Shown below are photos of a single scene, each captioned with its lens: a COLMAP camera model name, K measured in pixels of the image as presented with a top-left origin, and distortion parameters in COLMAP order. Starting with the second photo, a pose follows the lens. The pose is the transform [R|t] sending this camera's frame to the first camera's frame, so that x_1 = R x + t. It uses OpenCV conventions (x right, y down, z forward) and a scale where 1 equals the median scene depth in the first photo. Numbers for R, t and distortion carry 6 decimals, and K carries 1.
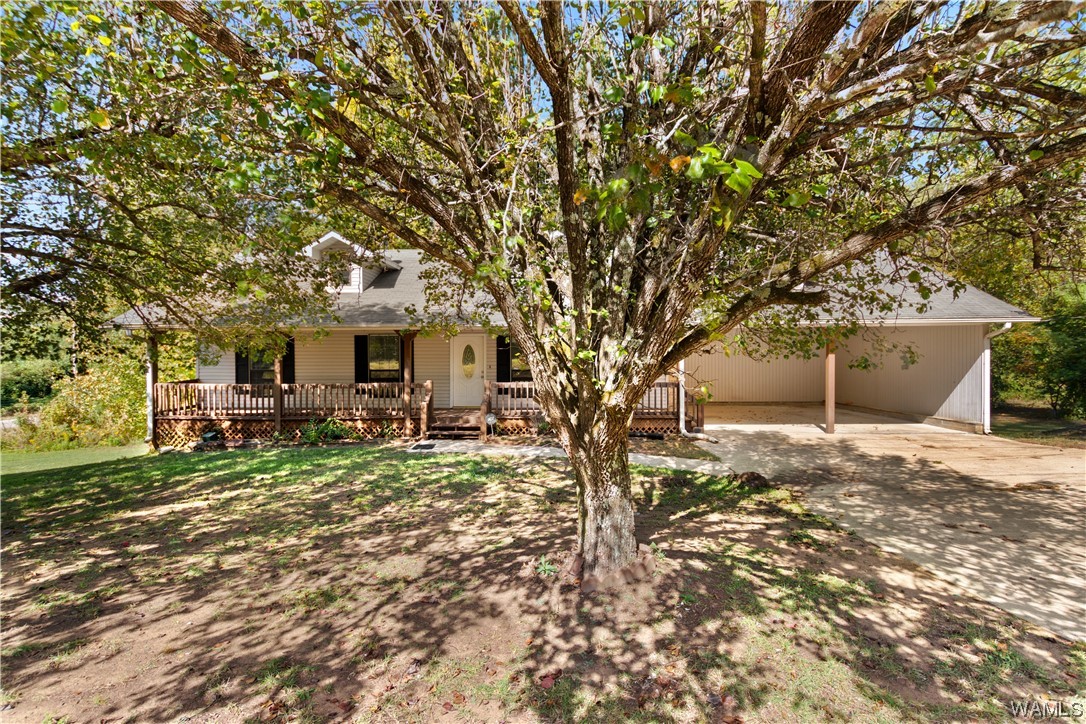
lens RADIAL K [[502.9, 0, 539.3], [0, 502.9, 371.0], [0, 0, 1]] dist [-0.004968, 0.000215]
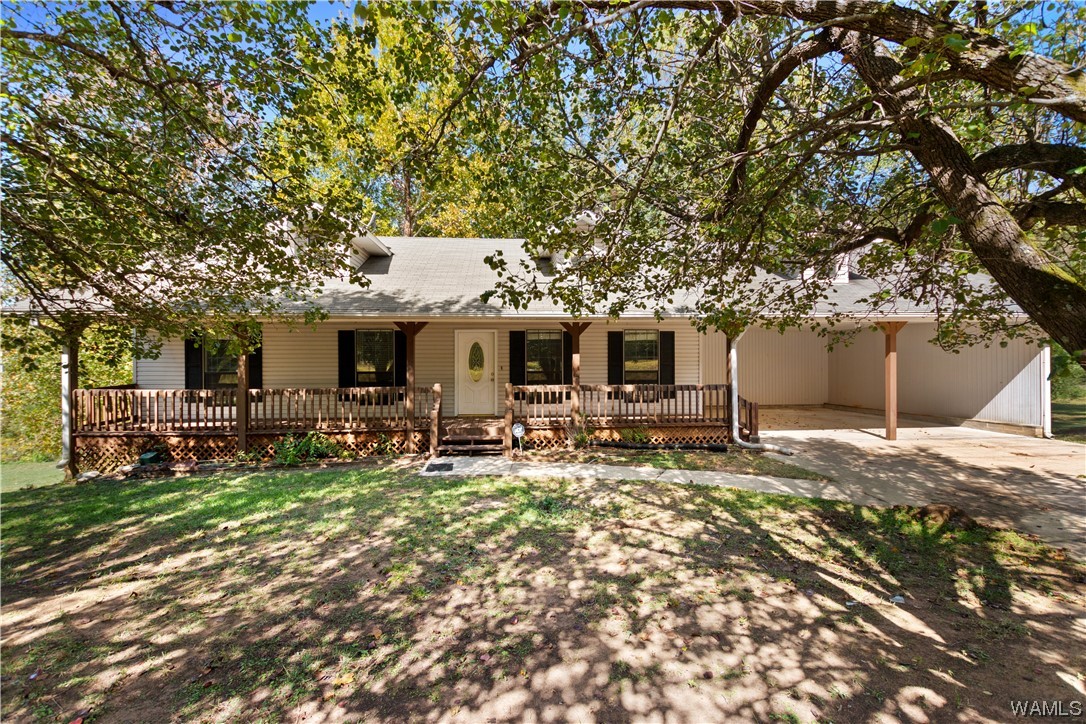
lens RADIAL K [[502.9, 0, 566.4], [0, 502.9, 375.7], [0, 0, 1]] dist [-0.004968, 0.000215]
pose [[0.994465, -0.003510, 0.105008, -0.101083], [0.003420, 0.999994, 0.001043, 0.005806], [-0.105011, -0.000678, 0.994471, 0.169038]]
